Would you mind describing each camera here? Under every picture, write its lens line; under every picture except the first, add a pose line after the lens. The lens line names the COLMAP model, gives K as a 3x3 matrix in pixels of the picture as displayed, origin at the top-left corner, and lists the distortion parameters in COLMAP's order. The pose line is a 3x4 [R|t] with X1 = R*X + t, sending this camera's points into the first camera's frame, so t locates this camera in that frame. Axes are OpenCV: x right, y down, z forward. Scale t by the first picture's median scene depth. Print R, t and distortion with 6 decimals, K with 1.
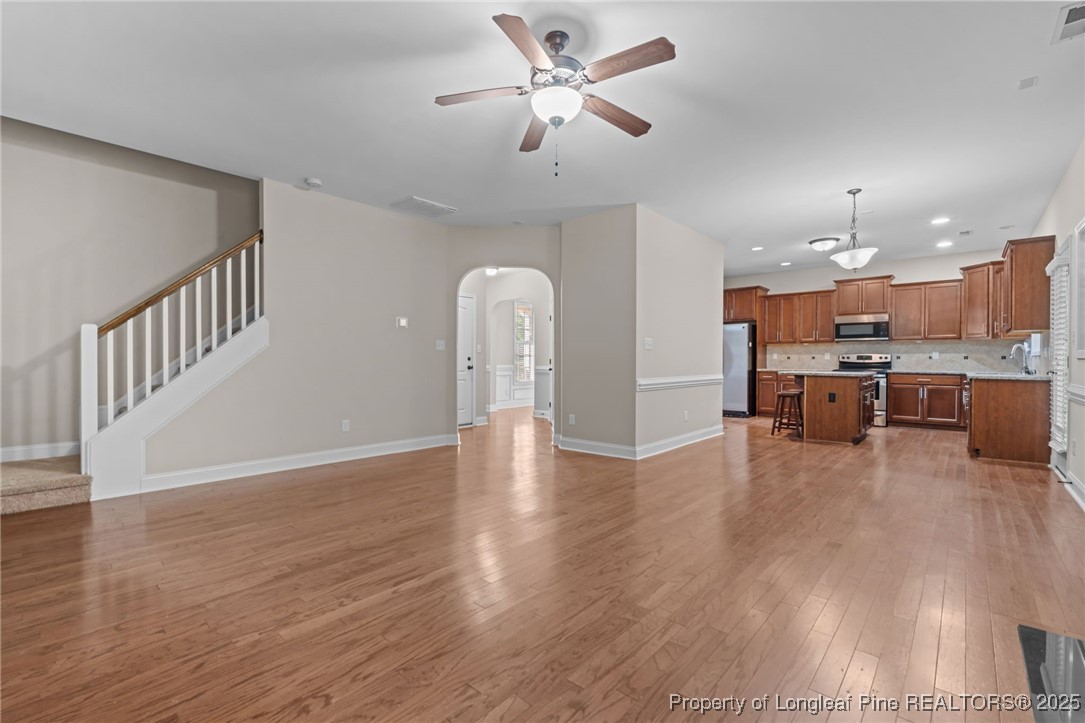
lens RADIAL K [[472.9, 0, 538.2], [0, 472.9, 358.9], [0, 0, 1]] dist [-0.012188, -0.000231]
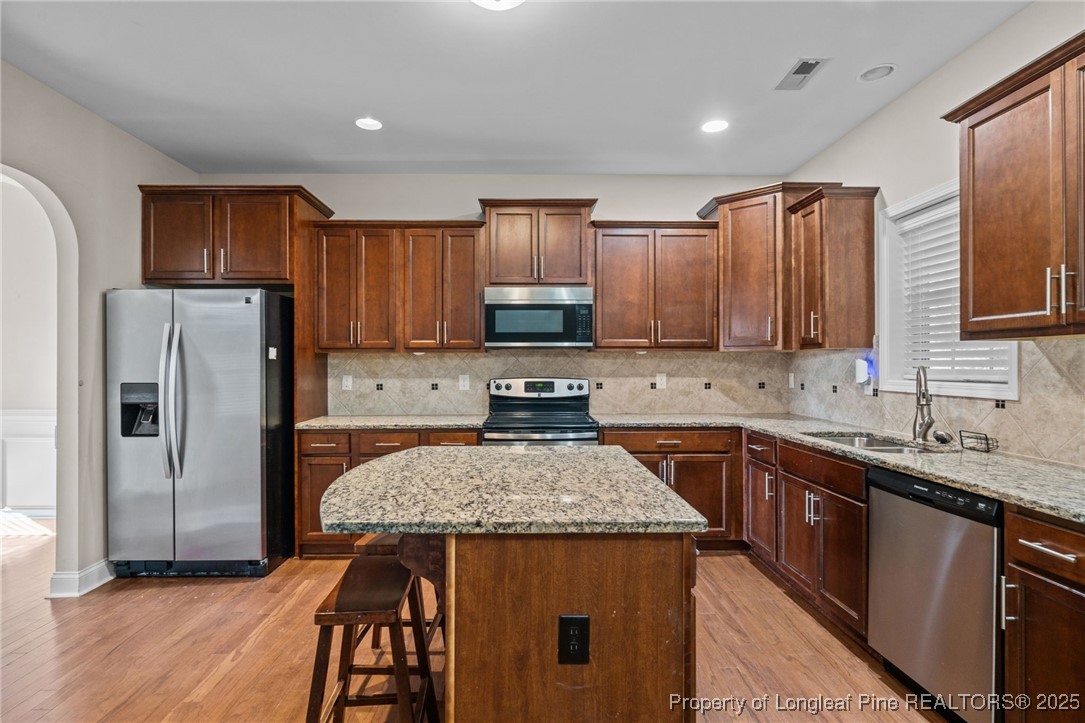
lens RADIAL K [[515.6, 0, 529.1], [0, 515.6, 362.3], [0, 0, 1]] dist [-0.003343, -0.000540]
pose [[0.723314, -0.004107, 0.690507, 0.359630], [0.002670, 0.999991, 0.003151, -0.027168], [-0.690515, -0.000436, 0.723318, 0.666497]]
